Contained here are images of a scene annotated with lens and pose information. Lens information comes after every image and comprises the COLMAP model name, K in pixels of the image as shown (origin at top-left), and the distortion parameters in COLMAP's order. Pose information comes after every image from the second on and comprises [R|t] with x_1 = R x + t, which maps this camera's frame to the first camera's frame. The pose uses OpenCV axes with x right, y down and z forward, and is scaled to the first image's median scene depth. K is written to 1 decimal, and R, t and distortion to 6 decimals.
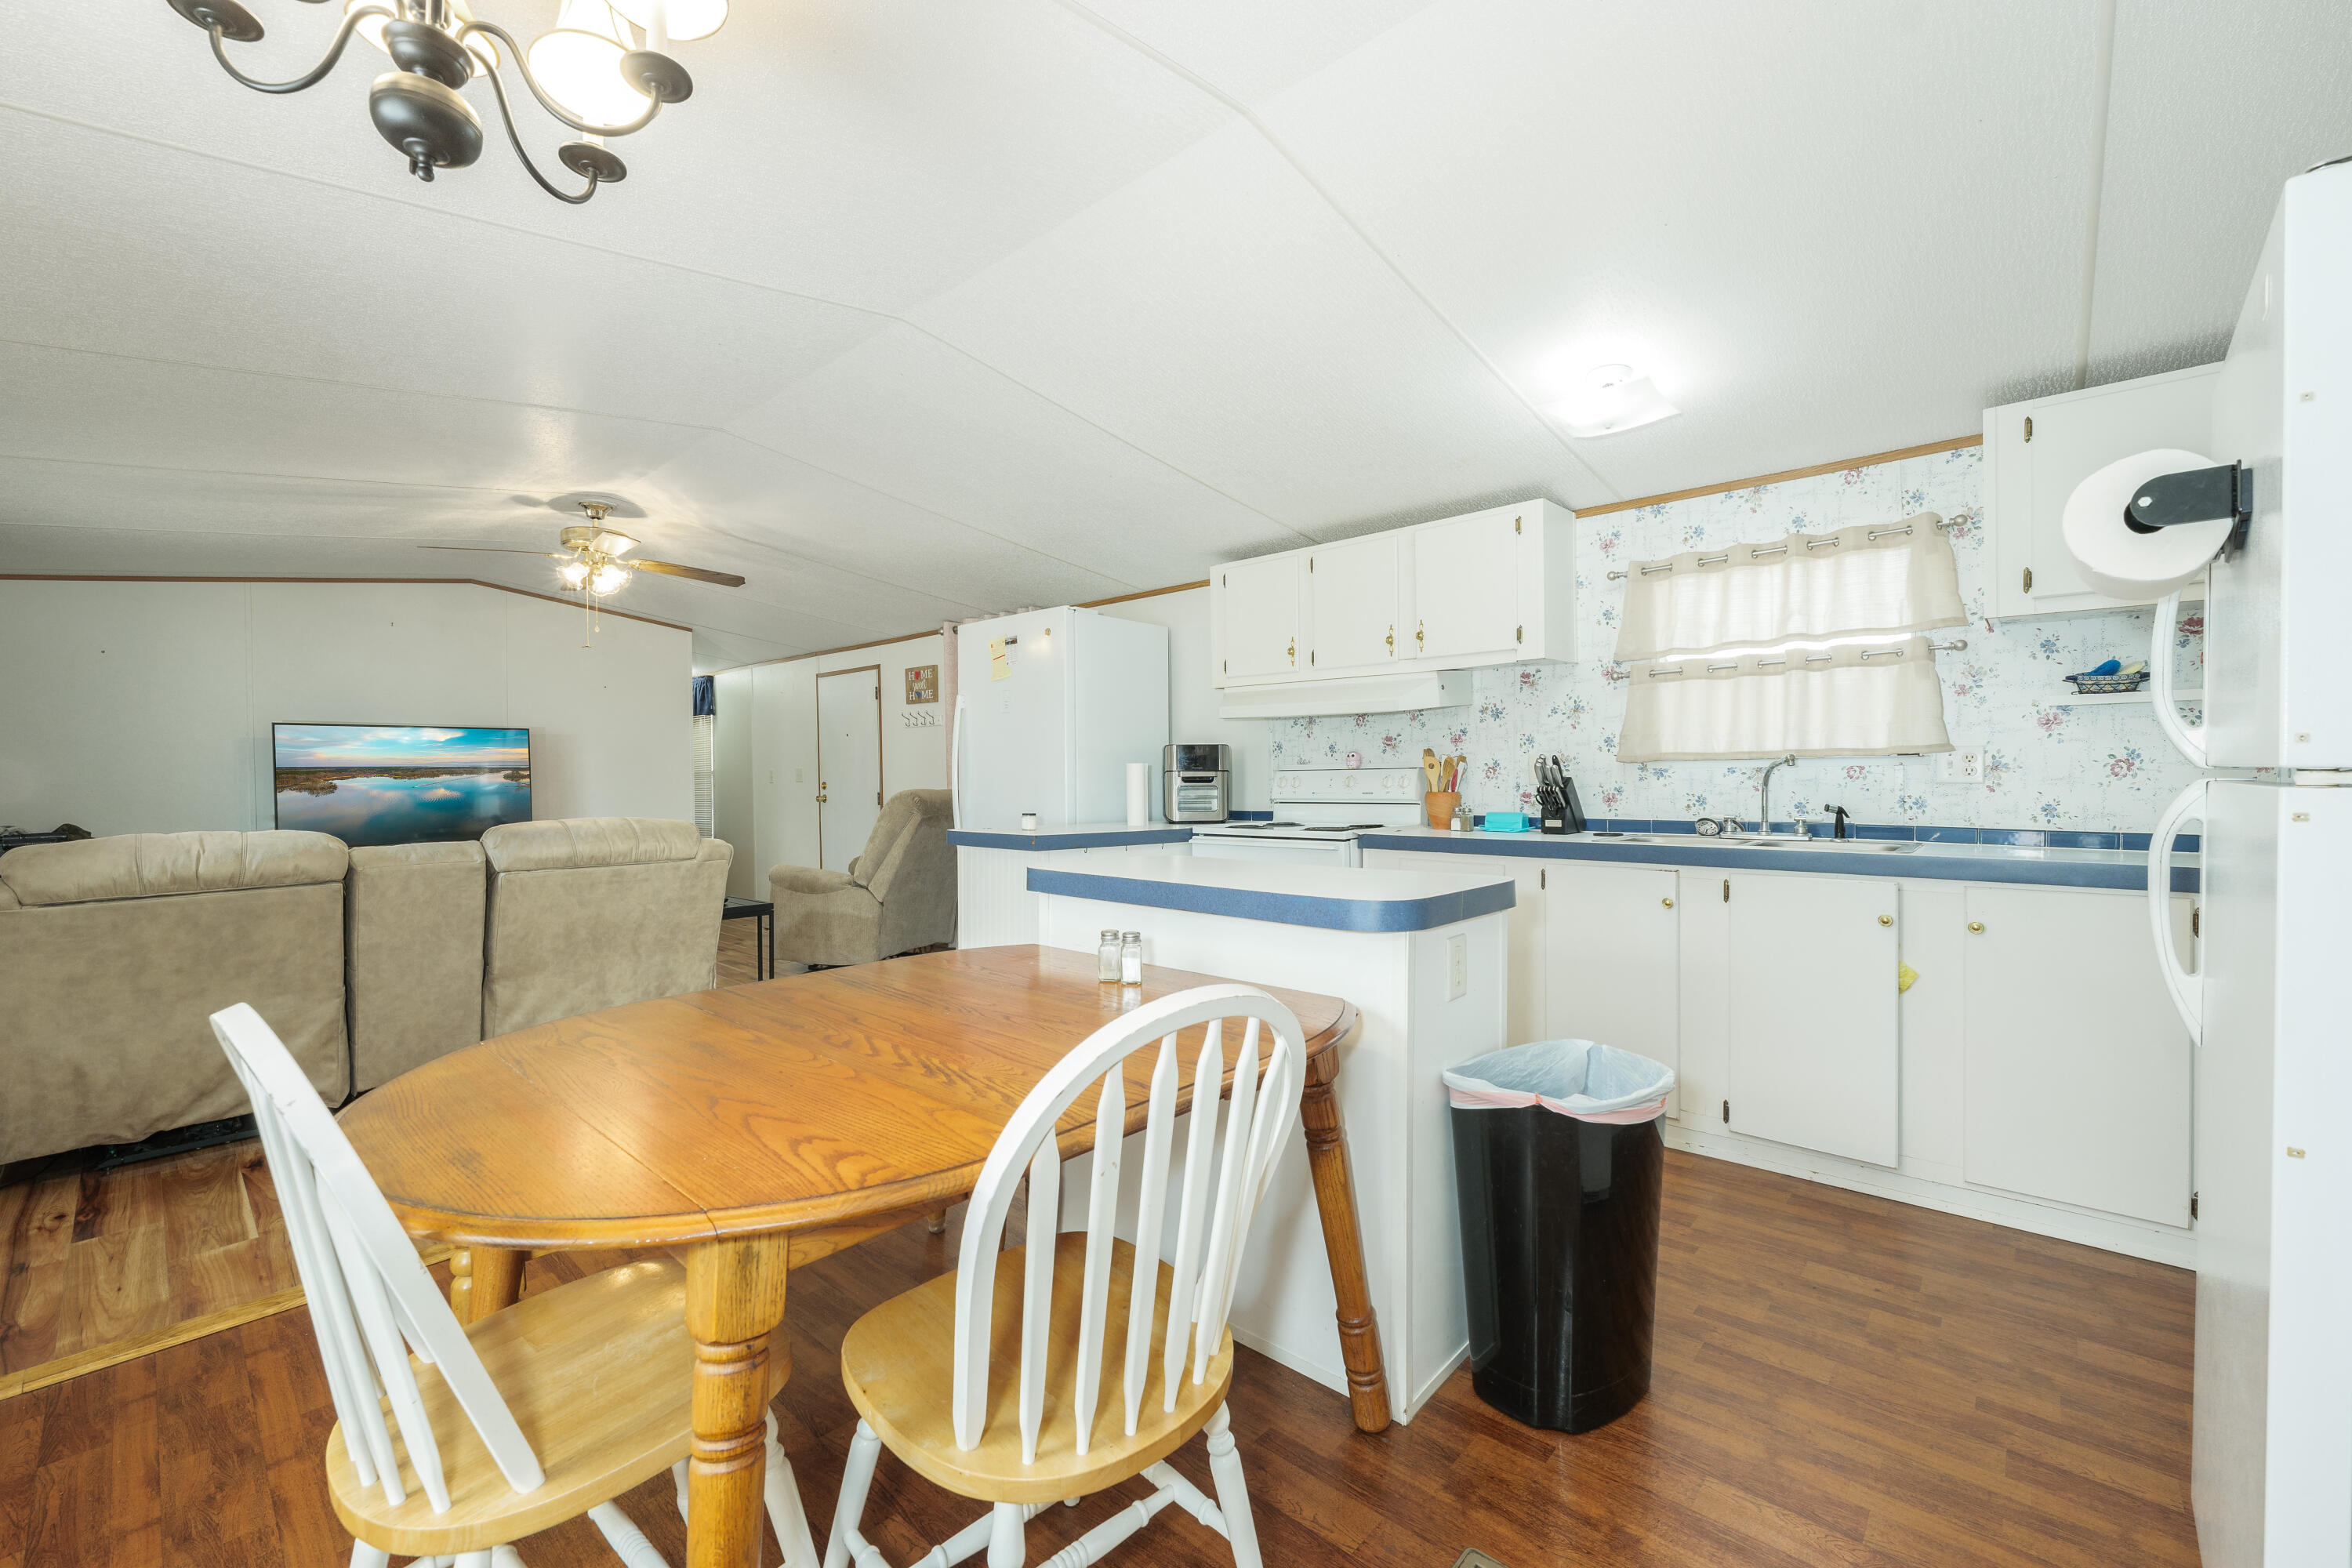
lens RADIAL K [[956.7, 0, 1194.6], [0, 956.7, 785.5], [0, 0, 1]] dist [0.000777, 0.000086]
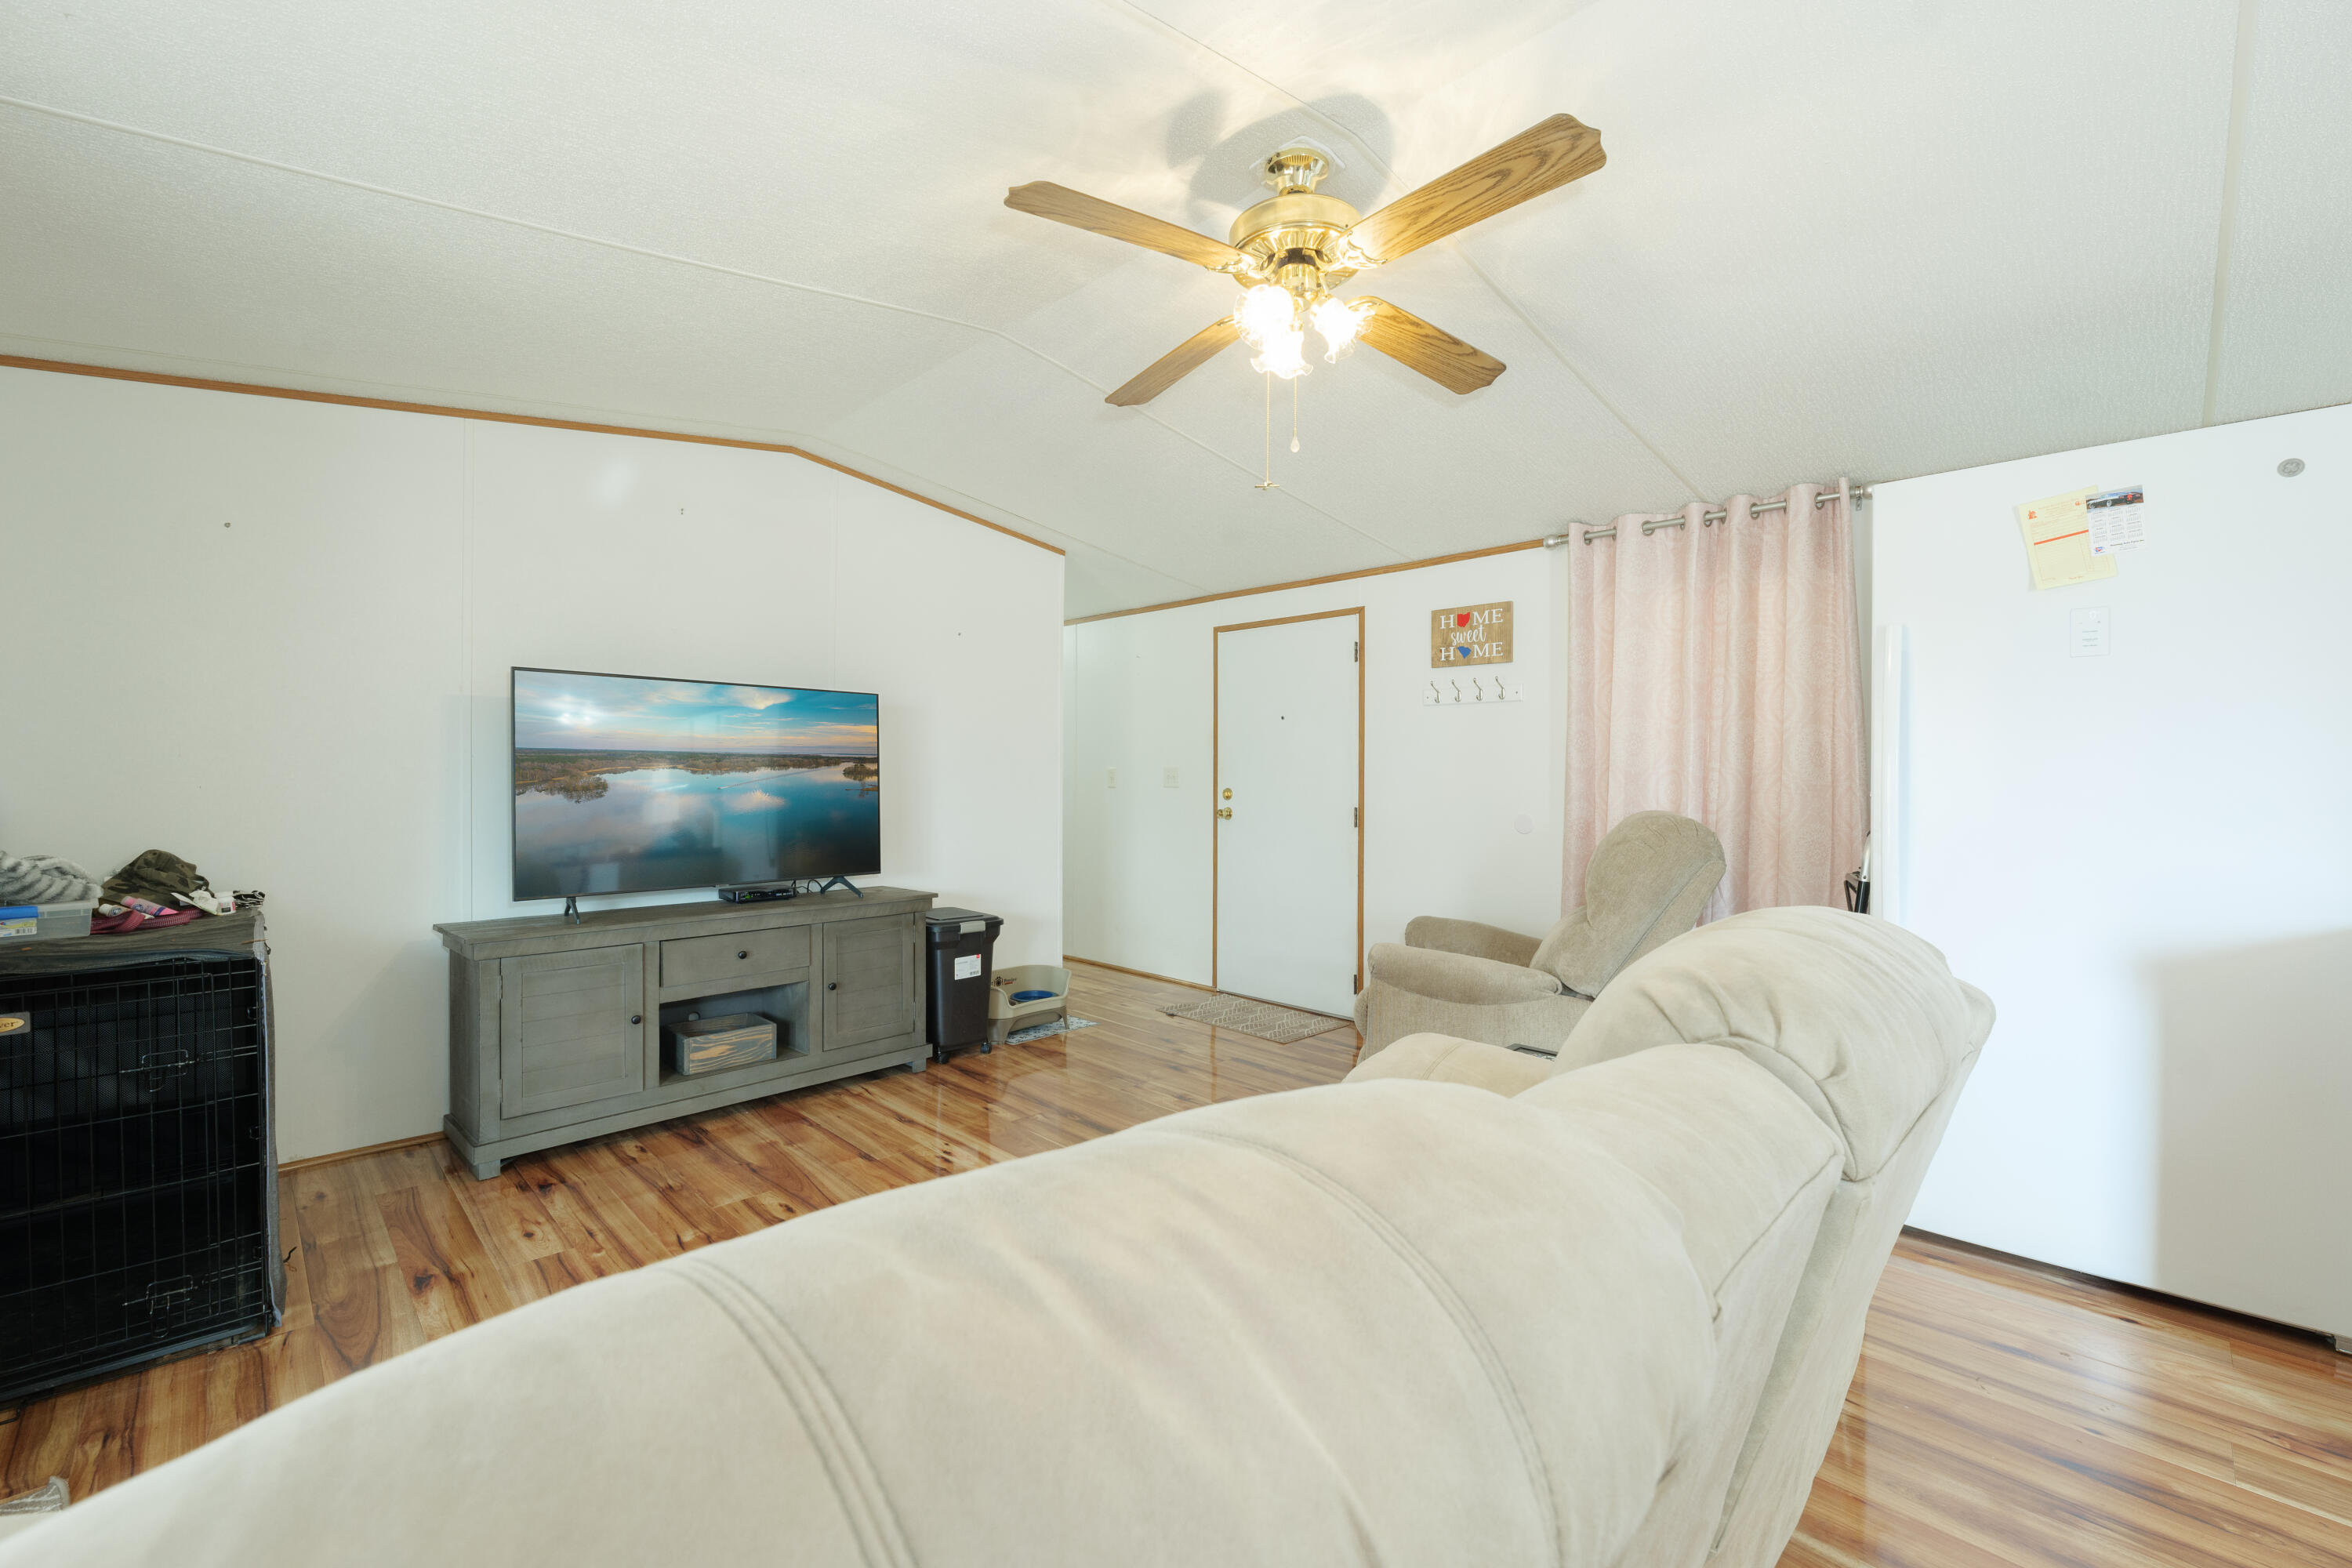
lens RADIAL K [[956.7, 0, 1169.4], [0, 956.7, 782.7], [0, 0, 1]] dist [0.000777, 0.000086]
pose [[0.999679, 0.014852, -0.020534, -0.473994], [-0.015092, 0.999819, -0.011597, 0.000999], [0.020358, 0.011904, 0.999722, 0.378949]]
